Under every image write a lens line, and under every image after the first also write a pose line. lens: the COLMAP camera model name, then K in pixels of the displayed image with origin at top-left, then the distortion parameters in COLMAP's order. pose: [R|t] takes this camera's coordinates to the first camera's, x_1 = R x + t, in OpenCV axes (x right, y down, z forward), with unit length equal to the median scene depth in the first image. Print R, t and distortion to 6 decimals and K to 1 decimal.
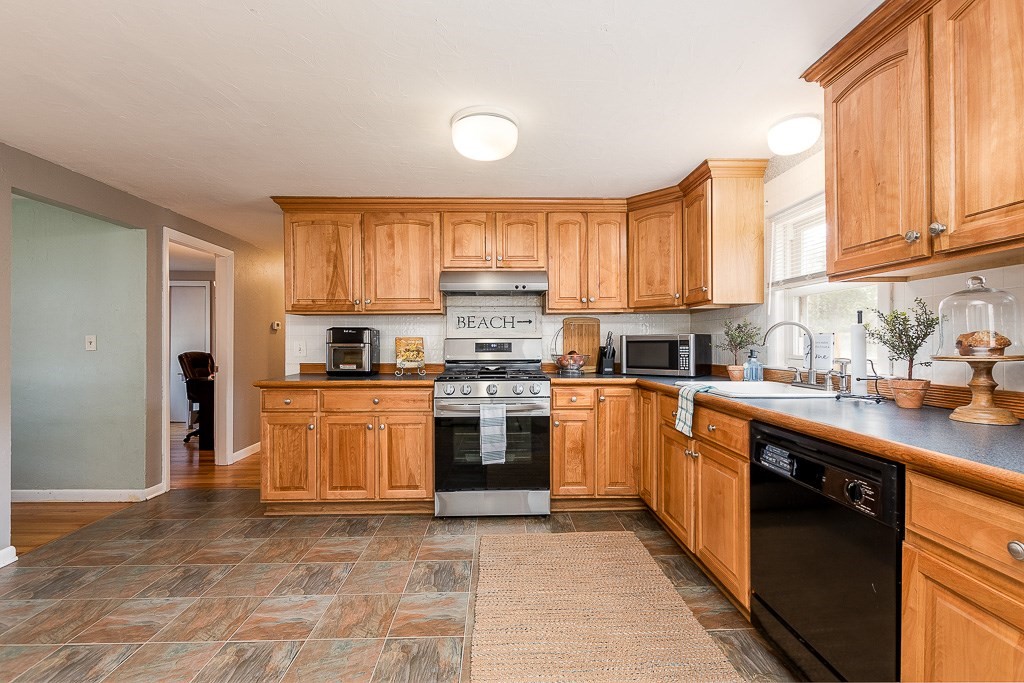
lens RADIAL K [[440.1, 0, 511.4], [0, 440.1, 343.4], [0, 0, 1]] dist [0.002656, -0.002761]
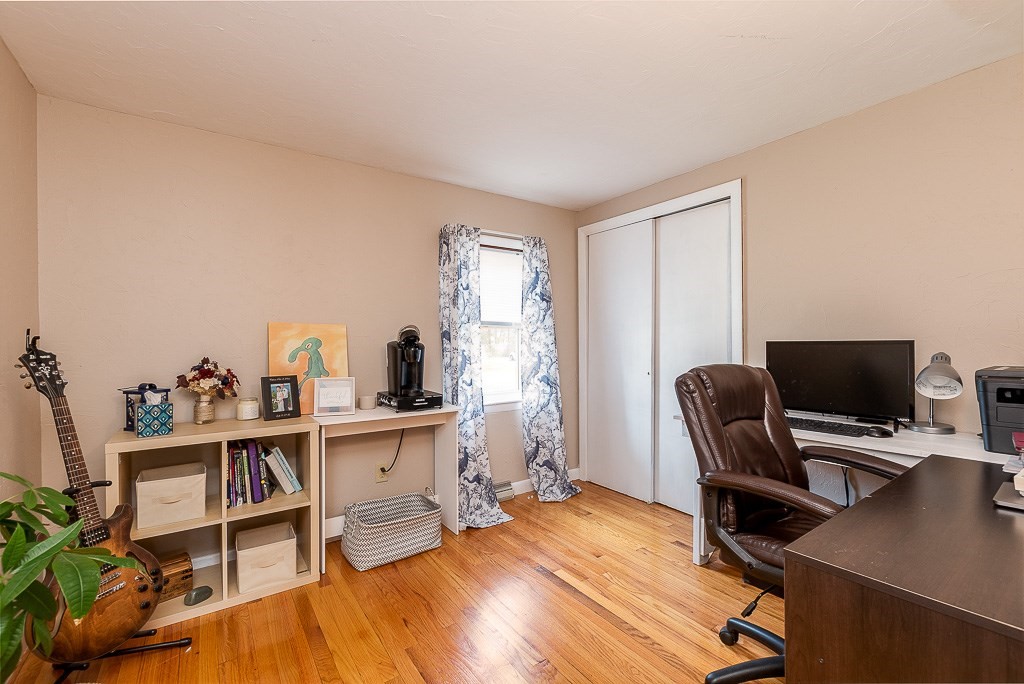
lens RADIAL K [[437.3, 0, 512.6], [0, 437.3, 342.5], [0, 0, 1]] dist [0.000002, -0.000001]
pose [[0.547118, -0.001317, -0.837054, -0.559262], [0.002826, 0.999996, 0.000274, 0.003763], [0.837051, -0.002515, 0.547120, 0.733851]]
